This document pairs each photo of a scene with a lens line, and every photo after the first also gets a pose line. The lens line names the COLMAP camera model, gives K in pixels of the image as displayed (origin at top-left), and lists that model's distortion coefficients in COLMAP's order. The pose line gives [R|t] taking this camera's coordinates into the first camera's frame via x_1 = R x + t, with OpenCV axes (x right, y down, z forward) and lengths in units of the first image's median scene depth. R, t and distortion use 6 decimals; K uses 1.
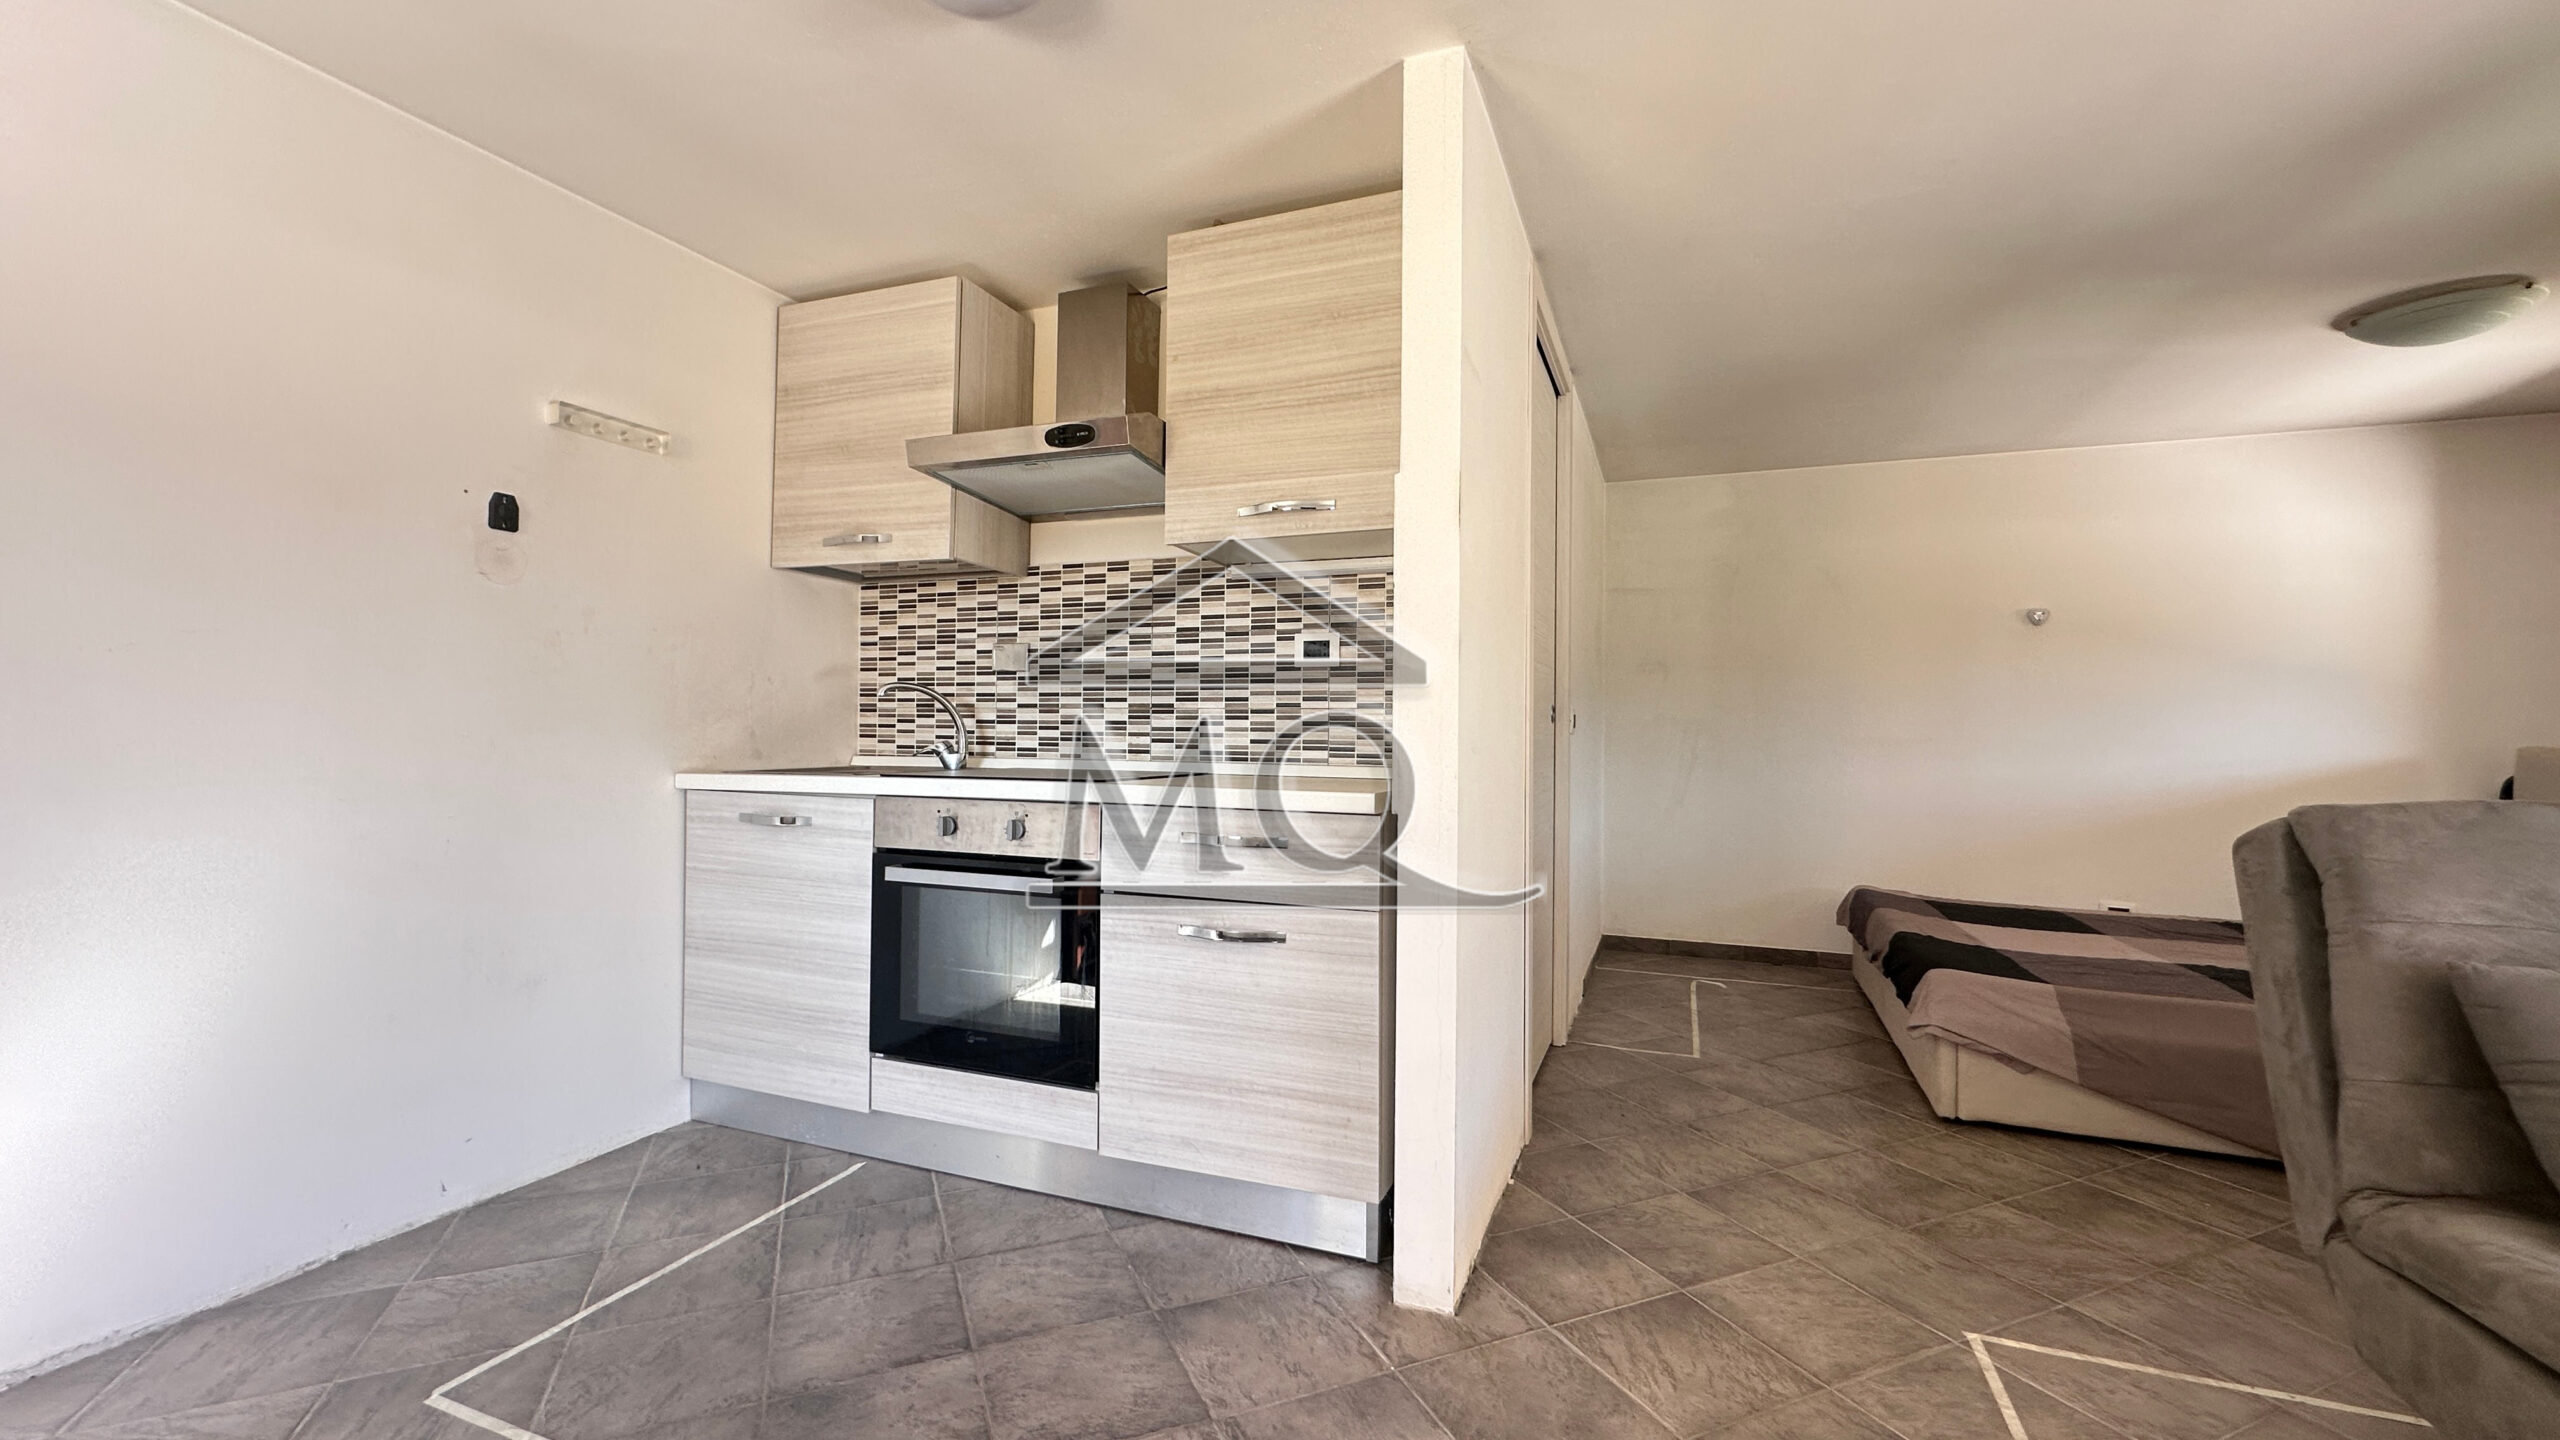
lens RADIAL K [[1025.3, 0, 1275.9], [0, 1025.3, 719.7], [0, 0, 1]] dist [-0.002023, 0.000847]
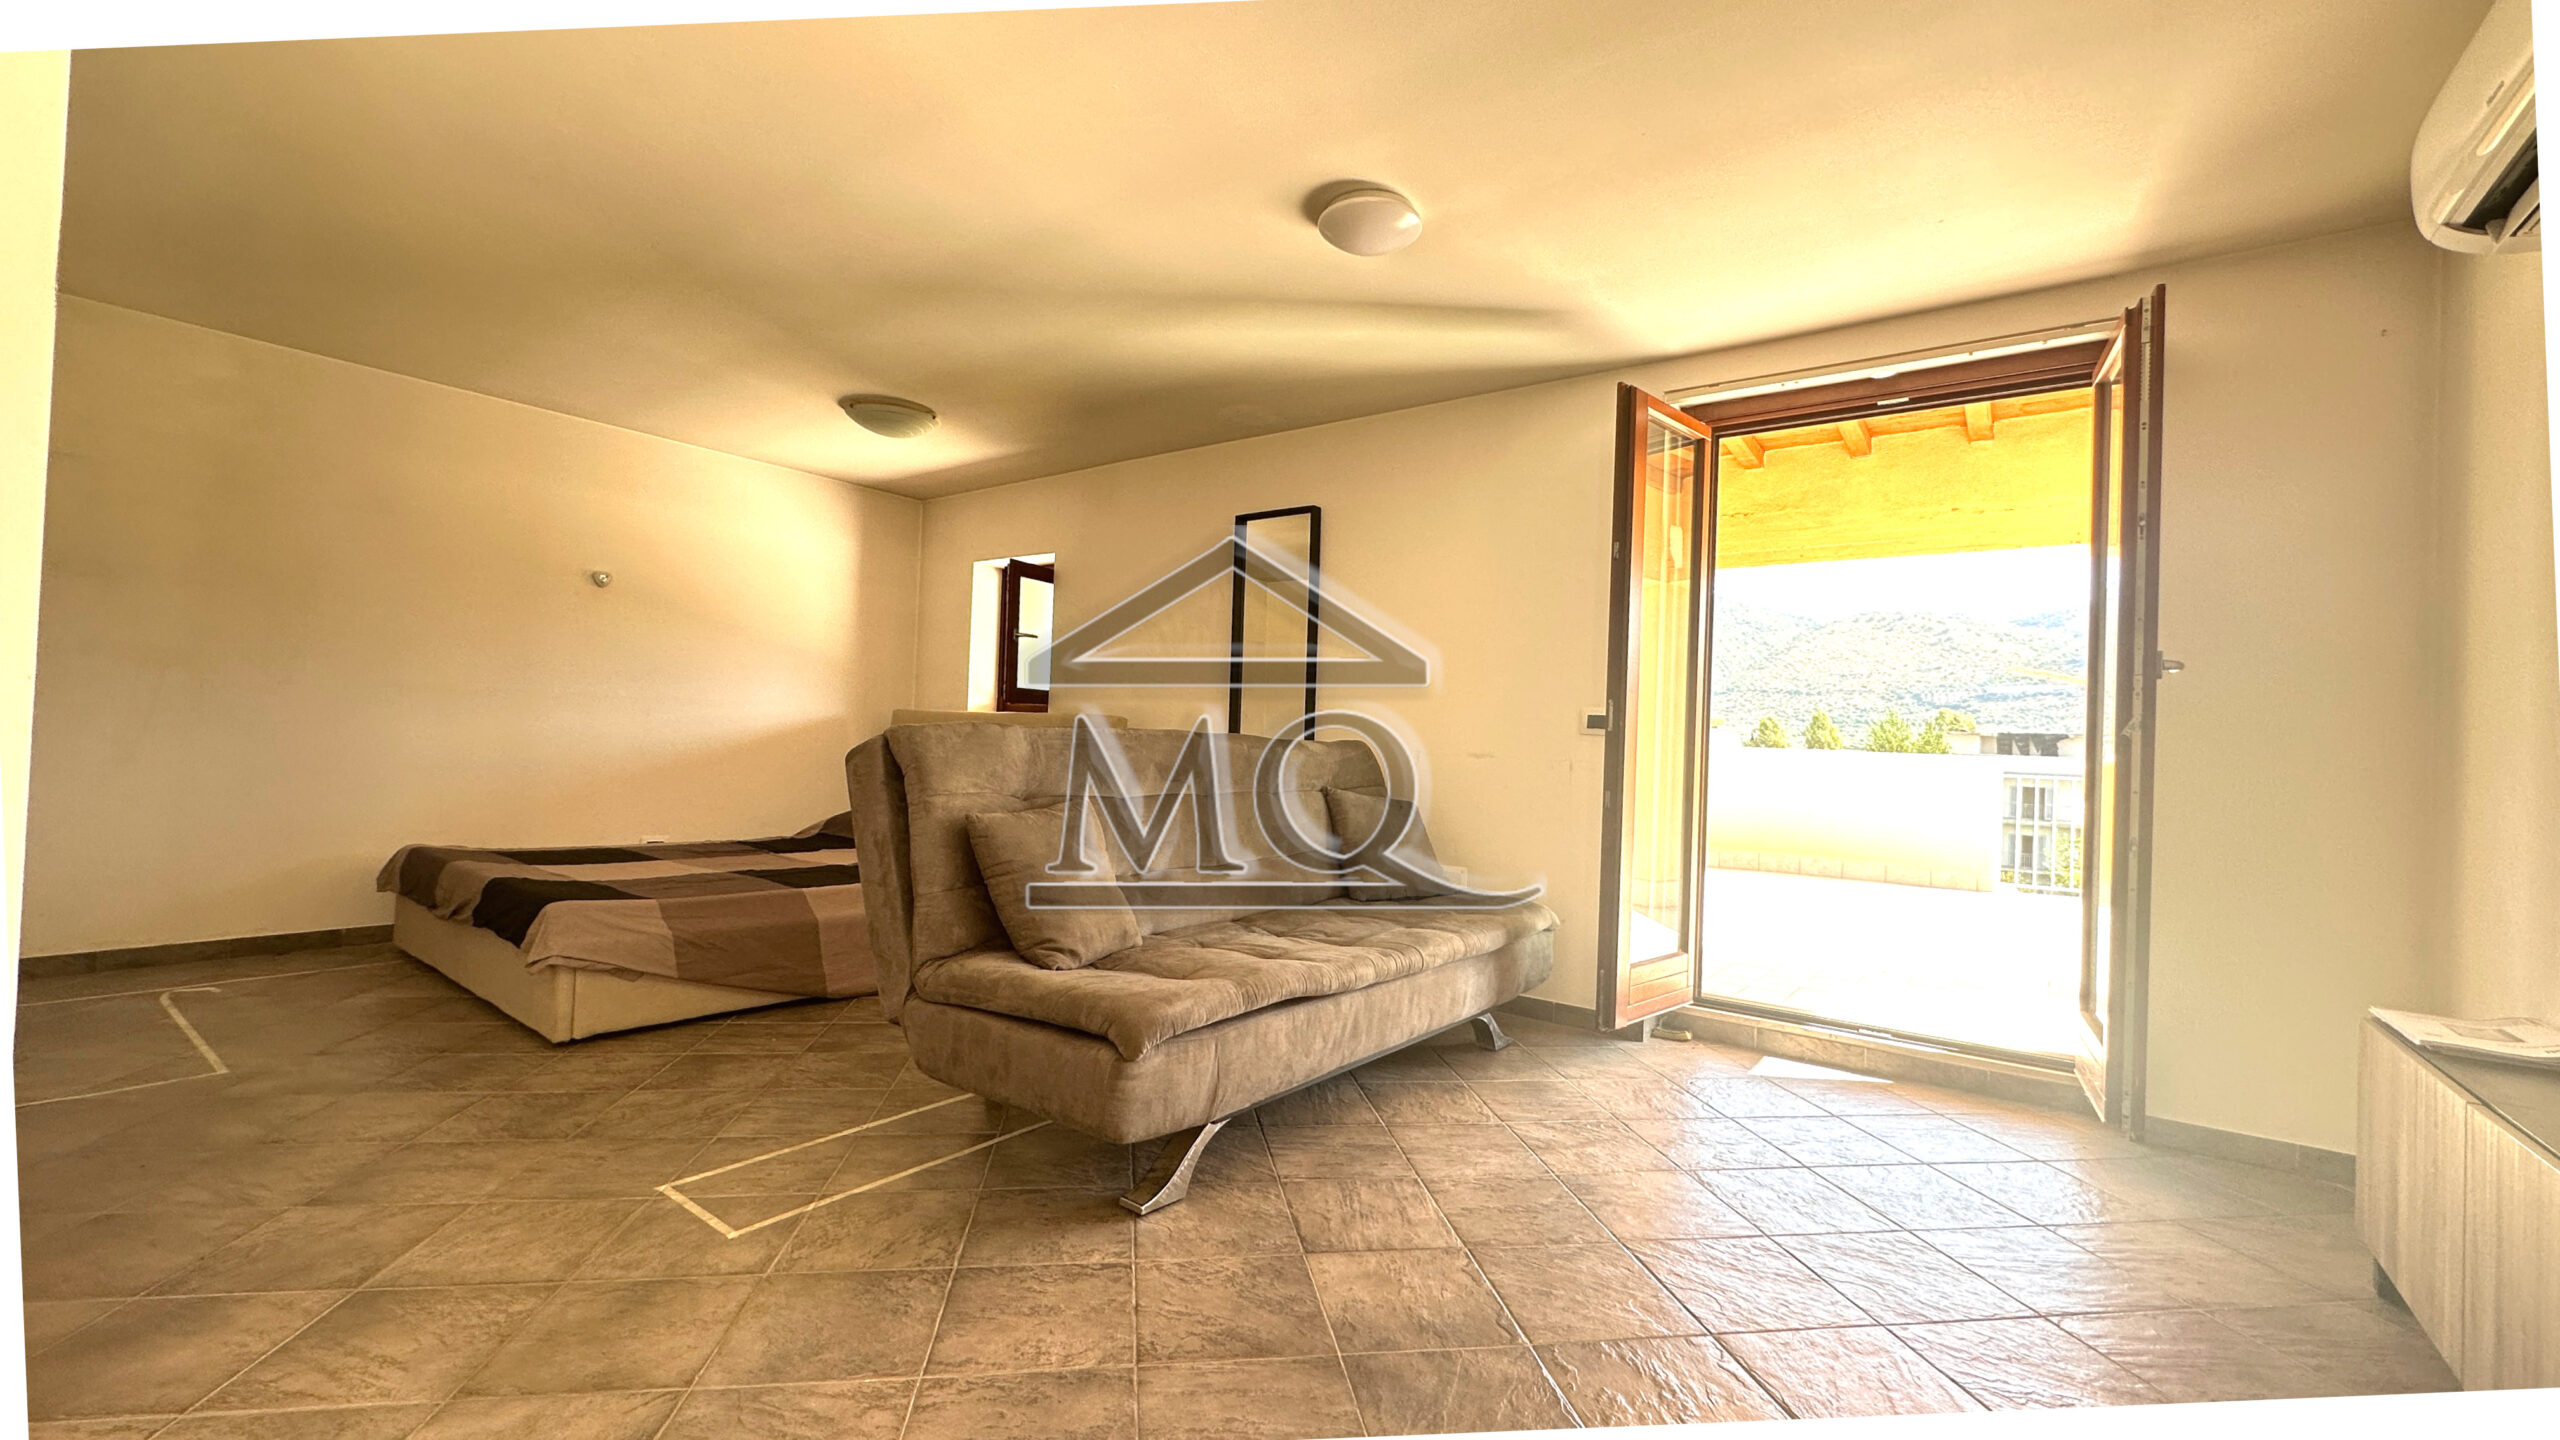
lens RADIAL K [[1025.3, 0, 1287.0], [0, 1025.3, 719.0], [0, 0, 1]] dist [-0.002023, 0.000847]
pose [[0.257195, 0.019524, 0.966162, -0.180591], [-0.046219, 0.998900, -0.007882, 0.035645], [-0.965254, -0.042627, 0.257814, 0.032623]]
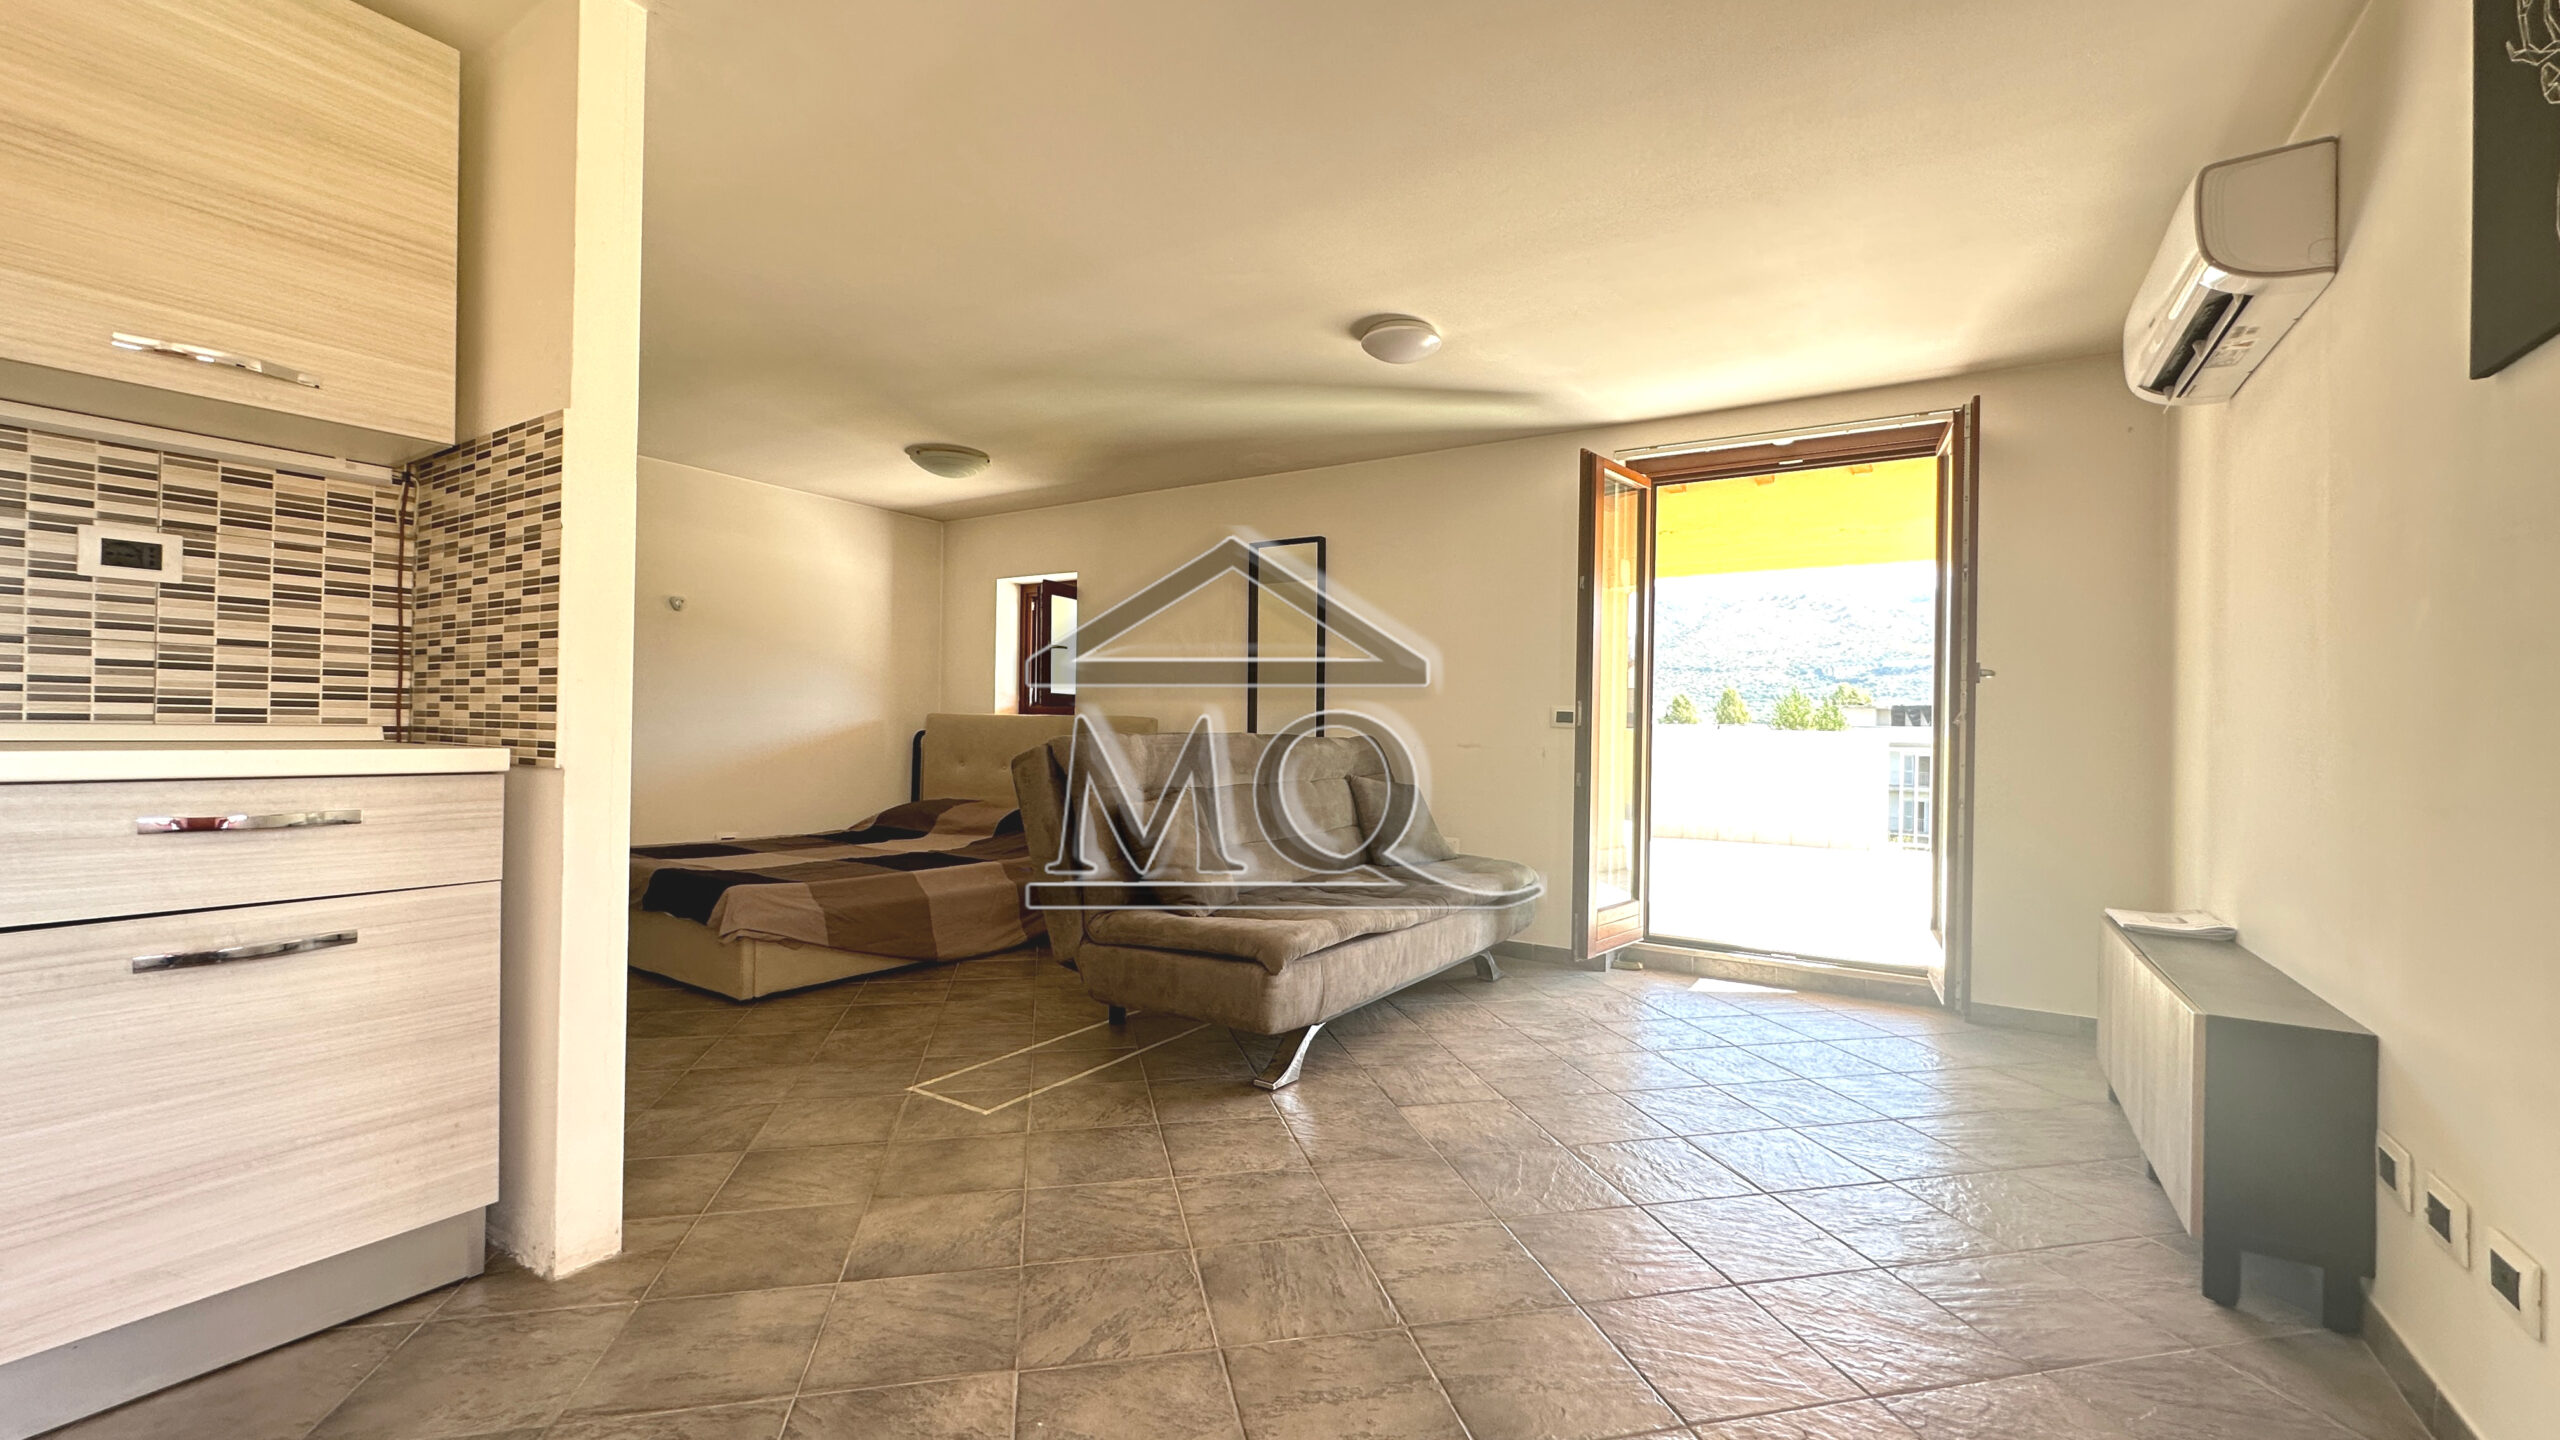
lens RADIAL K [[1025.3, 0, 1289.2], [0, 1025.3, 717.0], [0, 0, 1]] dist [-0.002023, 0.000847]
pose [[0.185228, 0.002598, 0.982692, -0.500094], [-0.026442, 0.999648, 0.002341, 0.017768], [-0.982340, -0.026418, 0.185232, 0.118225]]
